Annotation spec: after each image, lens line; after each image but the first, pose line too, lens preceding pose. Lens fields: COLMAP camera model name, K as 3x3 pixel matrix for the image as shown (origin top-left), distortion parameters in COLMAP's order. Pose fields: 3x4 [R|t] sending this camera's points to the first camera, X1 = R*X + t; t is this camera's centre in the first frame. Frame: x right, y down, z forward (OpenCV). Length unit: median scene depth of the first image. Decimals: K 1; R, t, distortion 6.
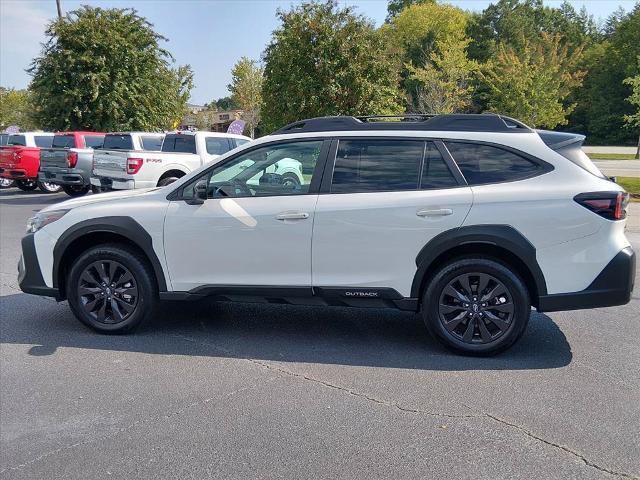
lens RADIAL K [[639.4, 0, 333.4], [0, 639.4, 241.0], [0, 0, 1]] dist [0.134340, -0.270318]
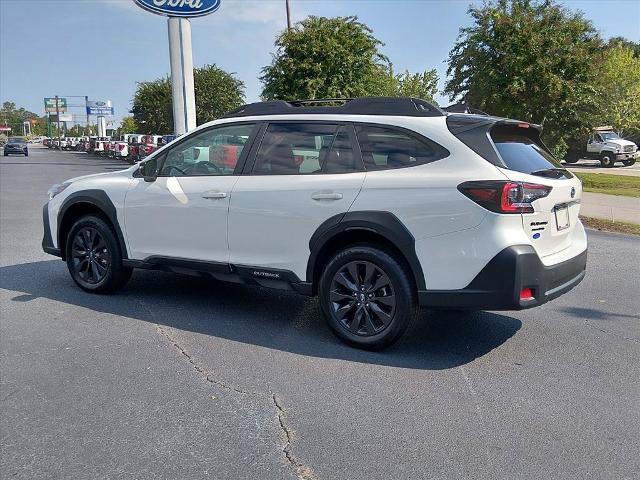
lens RADIAL K [[639.4, 0, 333.4], [0, 639.4, 241.0], [0, 0, 1]] dist [0.134340, -0.270318]
pose [[0.929161, 0.068629, -0.363248, 0.474587], [-0.070888, 0.997459, 0.007126, 0.014089], [0.362814, 0.019128, 0.931665, 0.083524]]
